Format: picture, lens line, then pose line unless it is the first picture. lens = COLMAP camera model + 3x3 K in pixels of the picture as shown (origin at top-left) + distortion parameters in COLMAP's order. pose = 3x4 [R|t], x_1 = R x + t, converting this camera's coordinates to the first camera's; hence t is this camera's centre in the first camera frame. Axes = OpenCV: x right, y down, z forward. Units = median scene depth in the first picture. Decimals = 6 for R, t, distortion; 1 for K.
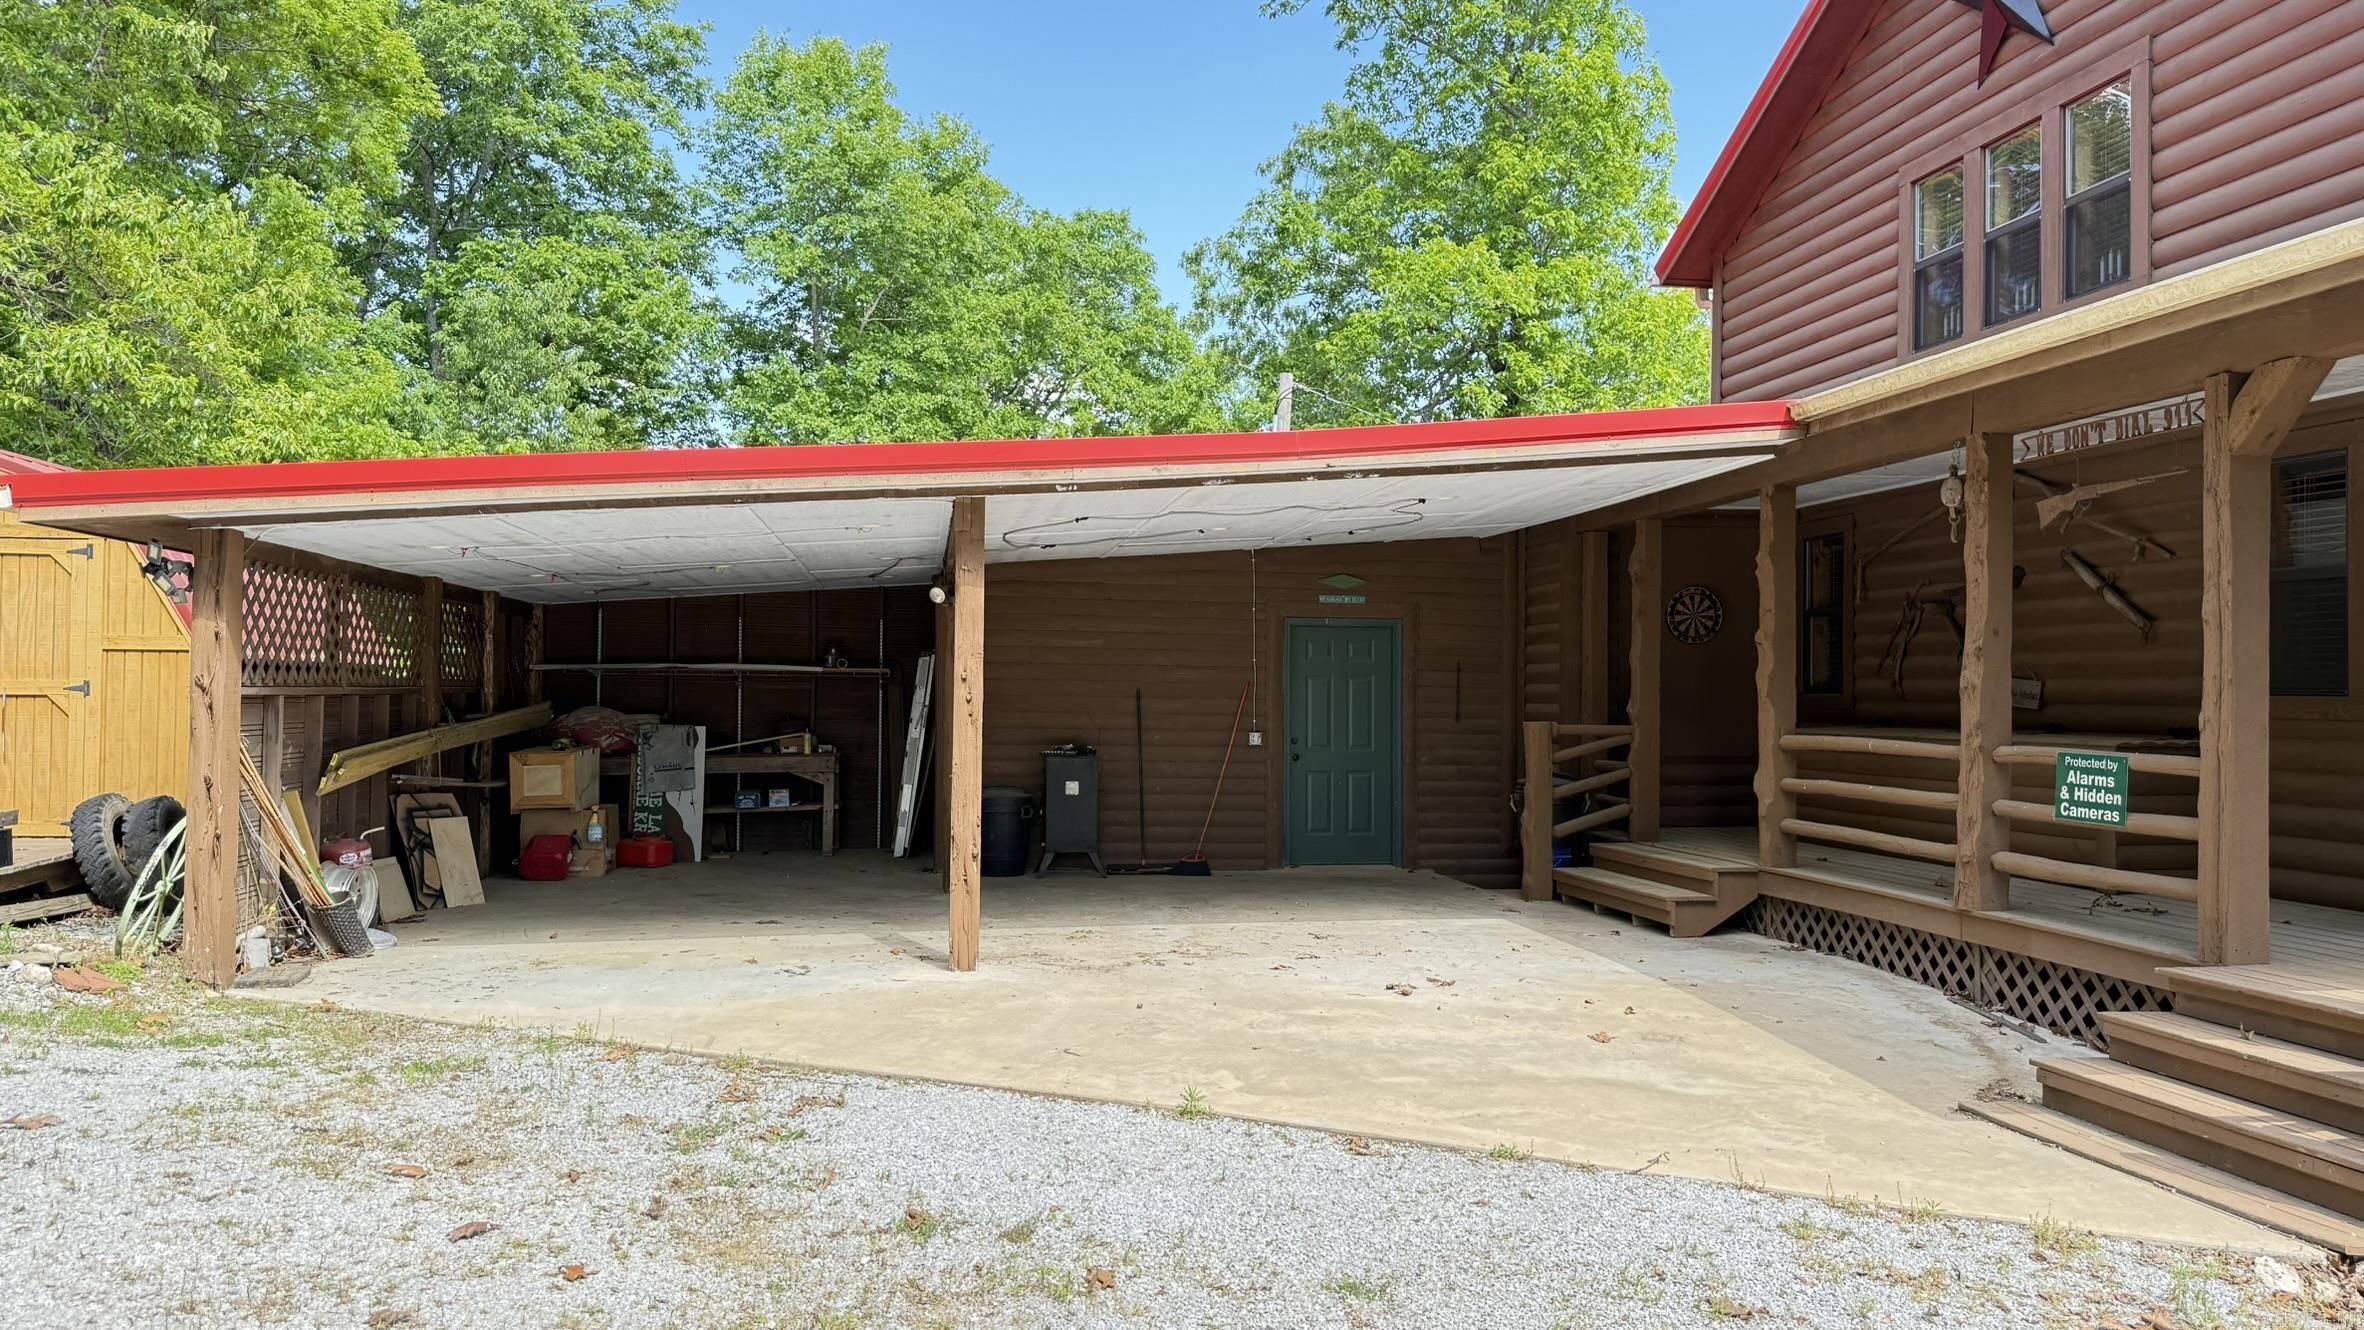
lens RADIAL K [[1666.4, 0, 1176.5], [0, 1666.4, 660.0], [0, 0, 1]] dist [0.073862, -0.075892]
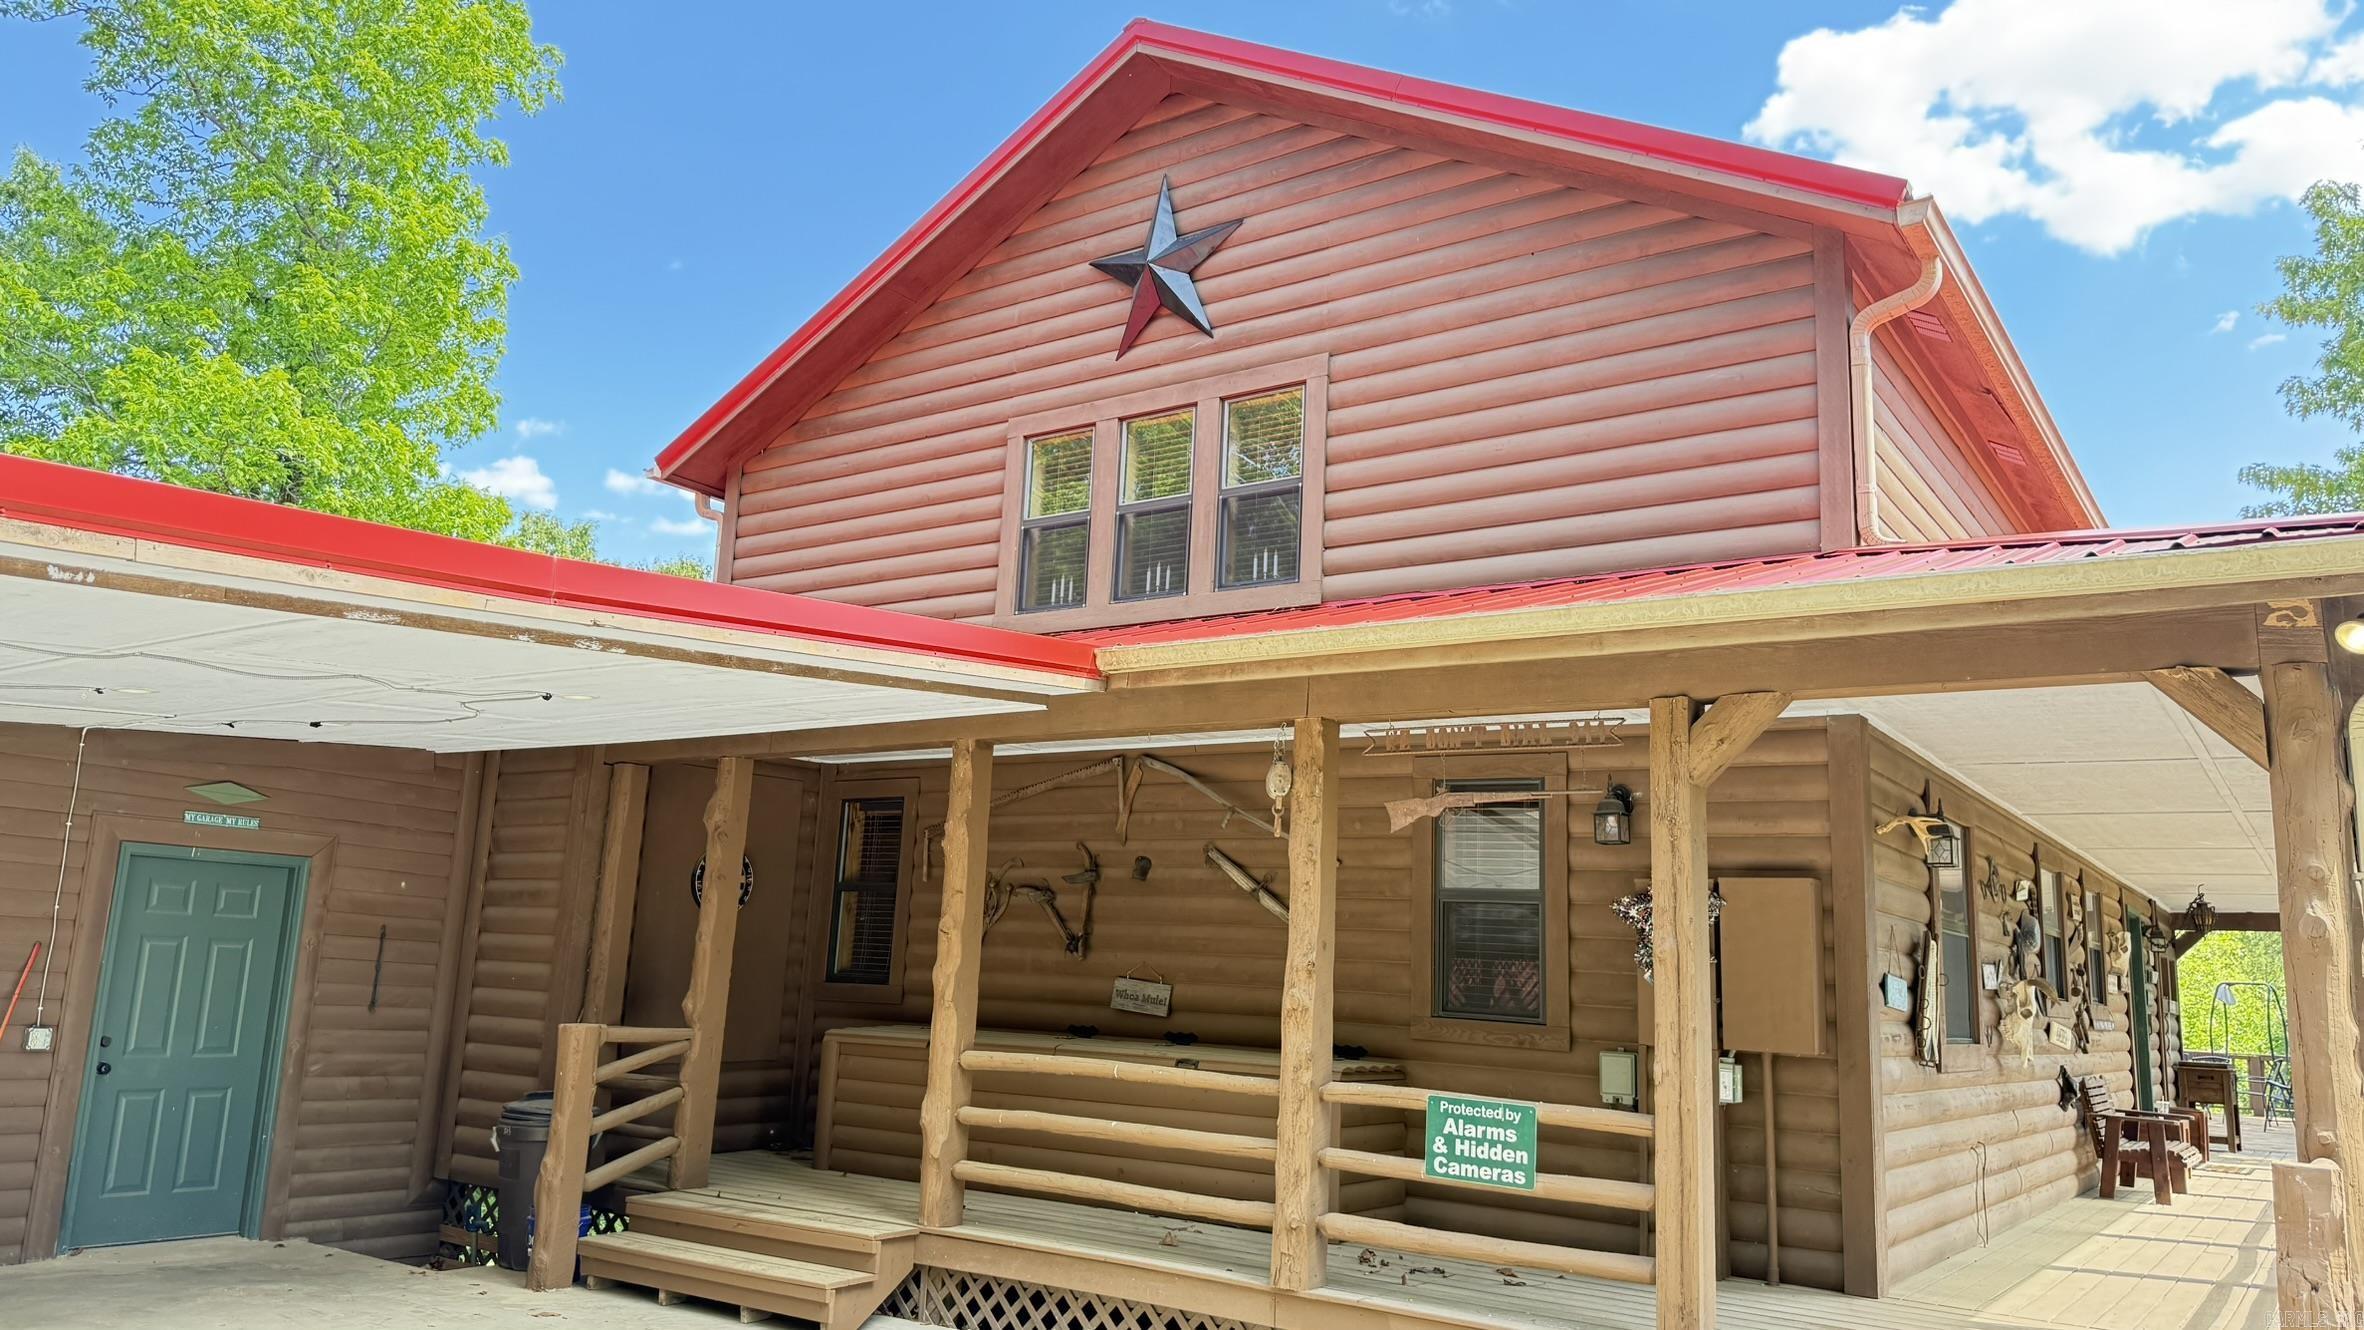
lens RADIAL K [[1666.4, 0, 1213.0], [0, 1666.4, 646.9], [0, 0, 1]] dist [0.073862, -0.075892]
pose [[0.698013, 0.163562, 0.697155, -0.141301], [-0.054904, 0.982923, -0.175635, -0.010678], [-0.713977, 0.084319, 0.695074, 0.335196]]
